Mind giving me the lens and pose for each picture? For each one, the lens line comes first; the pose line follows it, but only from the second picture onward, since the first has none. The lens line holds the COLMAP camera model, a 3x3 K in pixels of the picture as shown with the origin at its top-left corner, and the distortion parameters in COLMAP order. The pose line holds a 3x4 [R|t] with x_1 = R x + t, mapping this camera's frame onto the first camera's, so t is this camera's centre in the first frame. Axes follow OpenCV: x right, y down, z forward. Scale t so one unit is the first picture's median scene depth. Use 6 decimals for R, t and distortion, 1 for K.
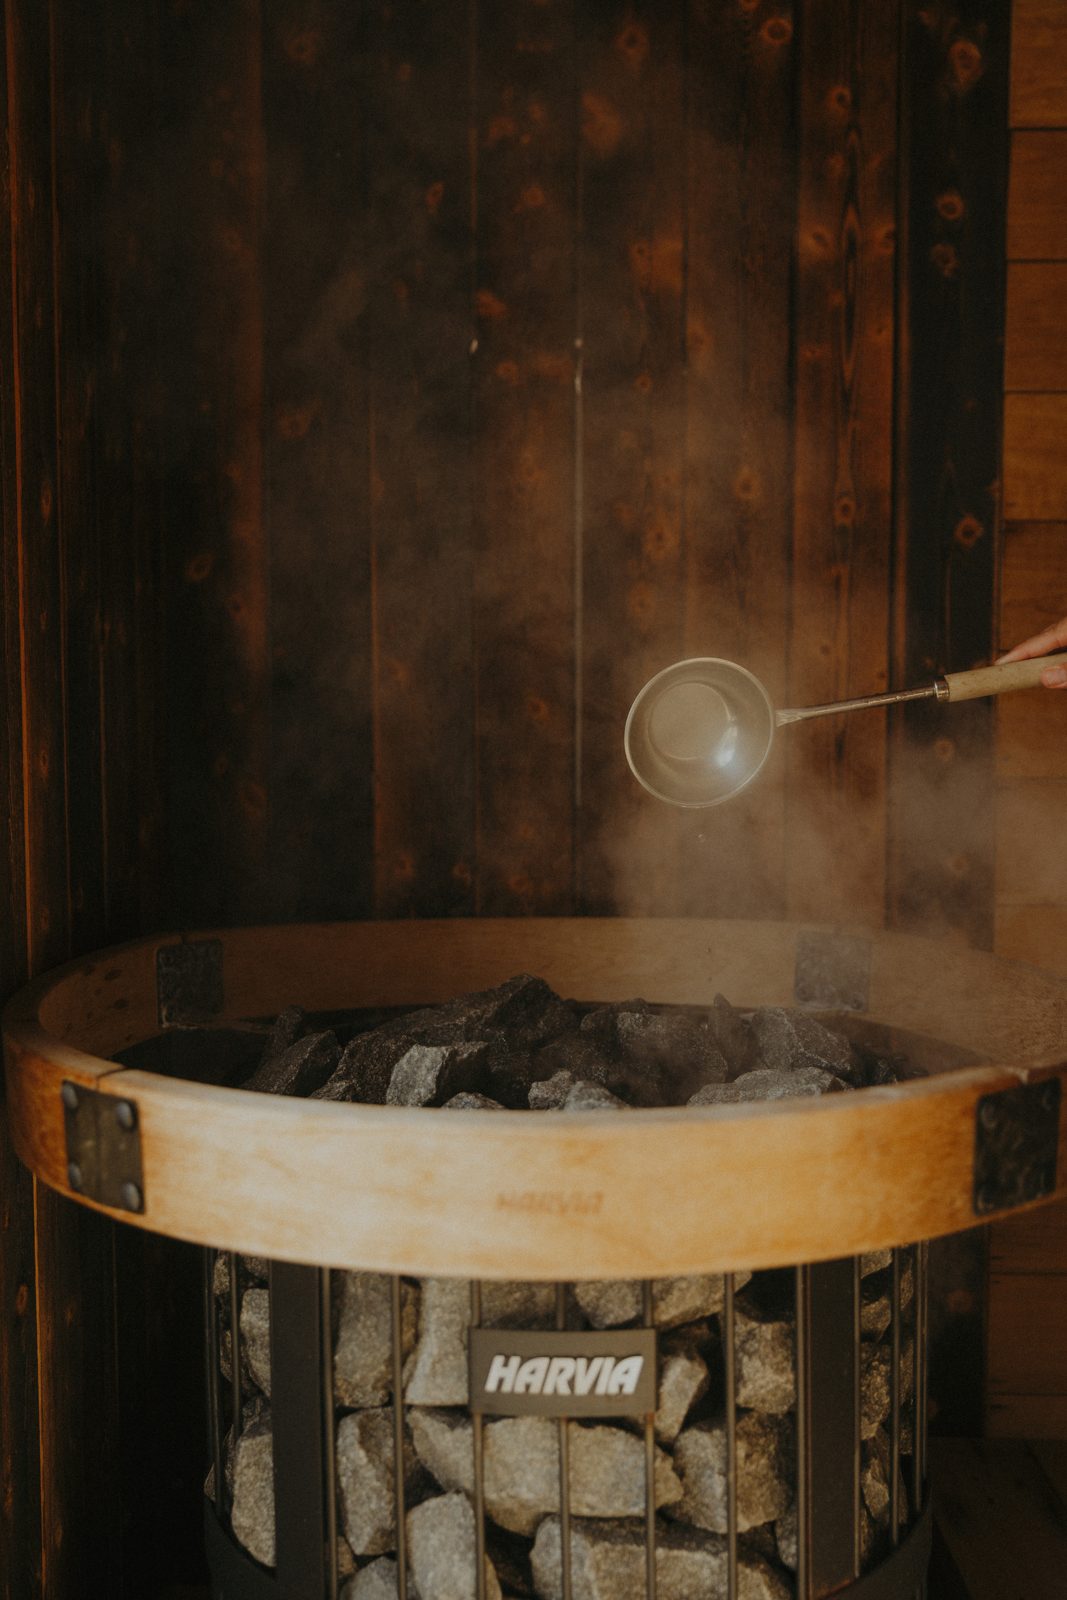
lens RADIAL K [[1608.0, 0, 533.5], [0, 1608.0, 800.0], [0, 0, 1]] dist [-0.025328, -0.008281]
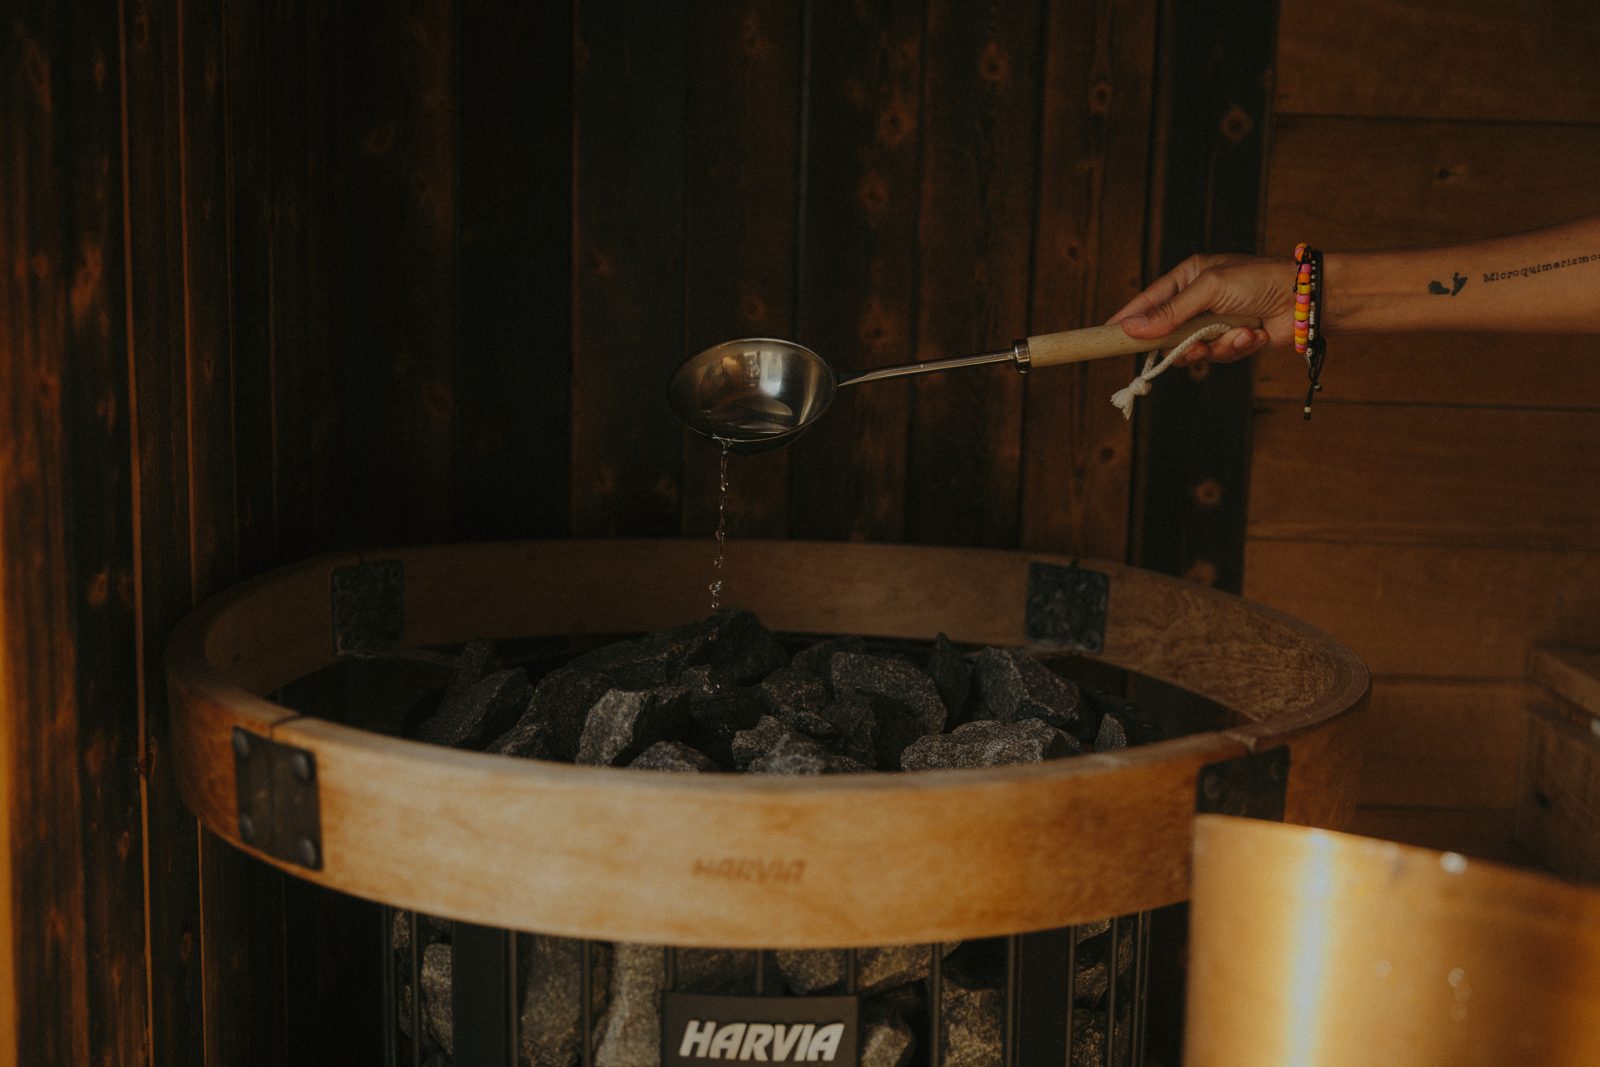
lens RADIAL K [[1833.9, 0, 802.2], [0, 1833.9, 509.3], [0, 0, 1]] dist [-0.021546, -0.019218]
pose [[0.999375, 0.022784, 0.027022, 0.006360], [-0.024900, 0.996422, 0.080763, -0.044280], [-0.025085, -0.081385, 0.996367, -0.060421]]
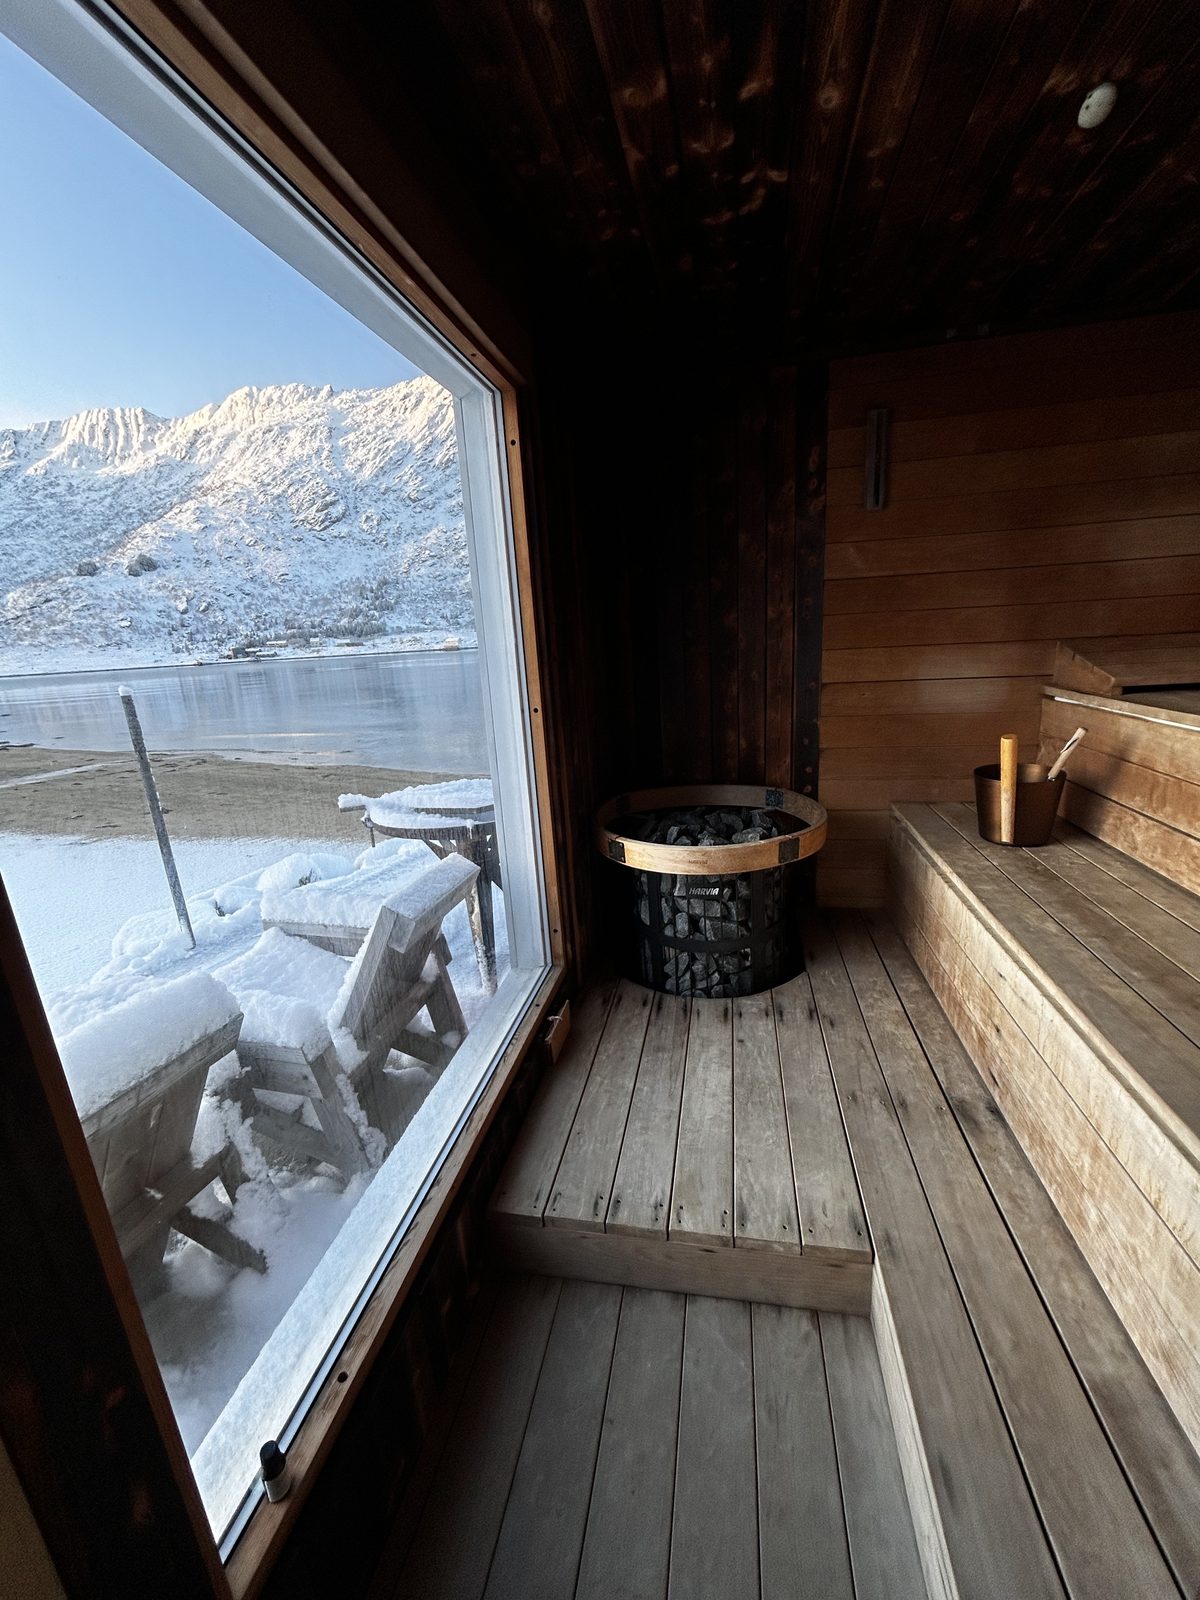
lens RADIAL K [[640.4, 0, 600.0], [0, 640.4, 800.0], [0, 0, 1]] dist [0.000377, 0.000109]
pose [[0.981274, -0.014333, -0.192084, 0.092345], [0.055028, 0.976527, 0.208249, -0.390114], [0.184590, -0.214919, 0.959029, -1.015969]]
